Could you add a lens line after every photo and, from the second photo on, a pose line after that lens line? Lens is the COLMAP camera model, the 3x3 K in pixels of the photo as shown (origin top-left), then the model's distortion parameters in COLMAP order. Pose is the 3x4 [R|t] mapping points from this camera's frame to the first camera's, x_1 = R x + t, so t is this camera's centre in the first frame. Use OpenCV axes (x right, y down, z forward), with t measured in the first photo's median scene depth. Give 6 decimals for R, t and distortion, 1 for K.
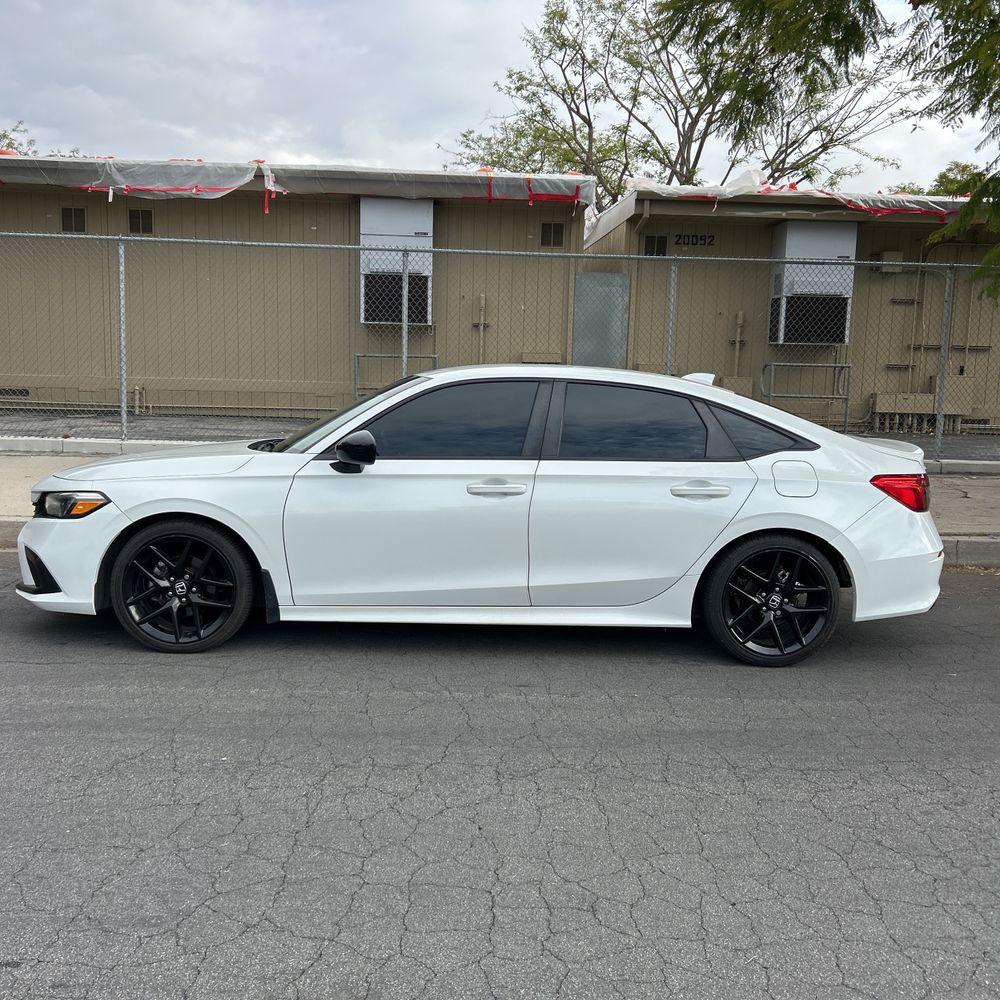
lens RADIAL K [[995.8, 0, 510.0], [0, 995.8, 483.3], [0, 0, 1]] dist [0.062195, -0.060793]
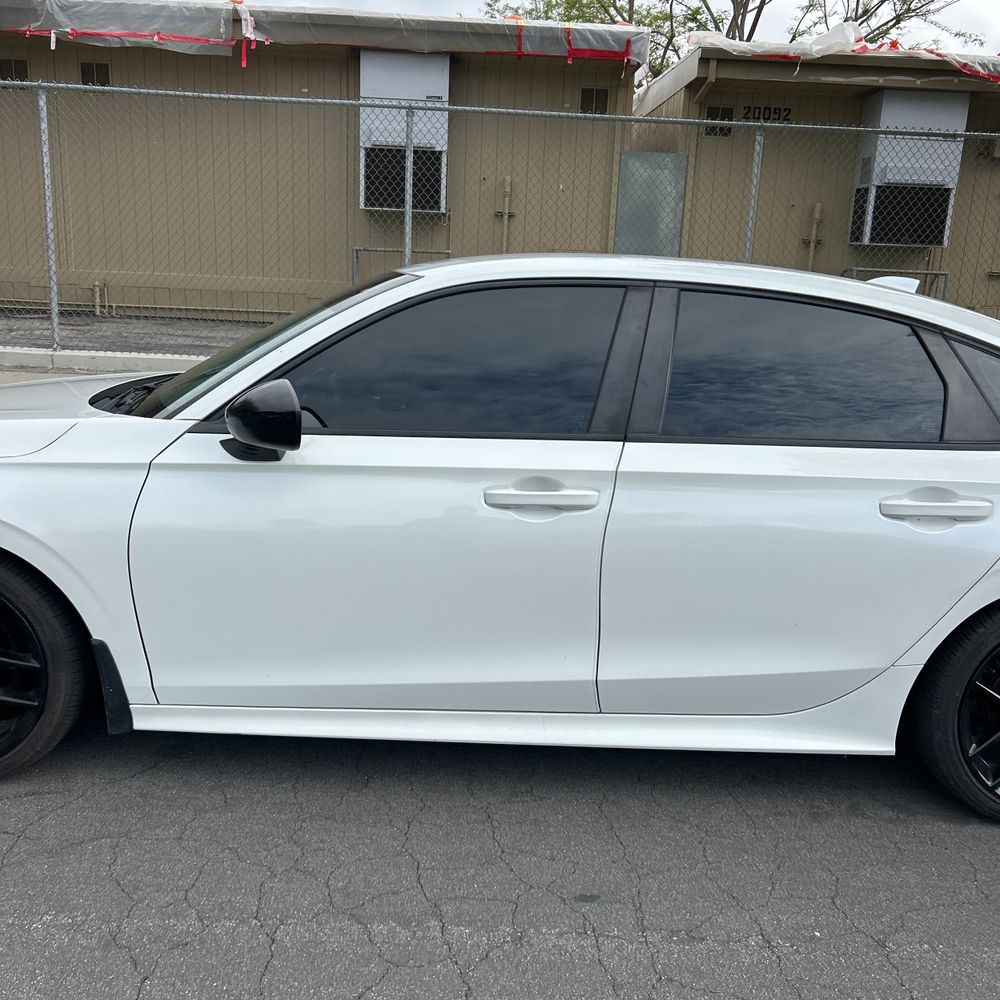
lens RADIAL K [[1009.4, 0, 506.4], [0, 1009.4, 502.2], [0, 0, 1]] dist [0.009094, 0.013437]
pose [[0.999546, 0.023217, -0.019205, -0.006760], [-0.020932, 0.993529, 0.111637, -0.015581], [0.021672, -0.111184, 0.993563, 0.149908]]
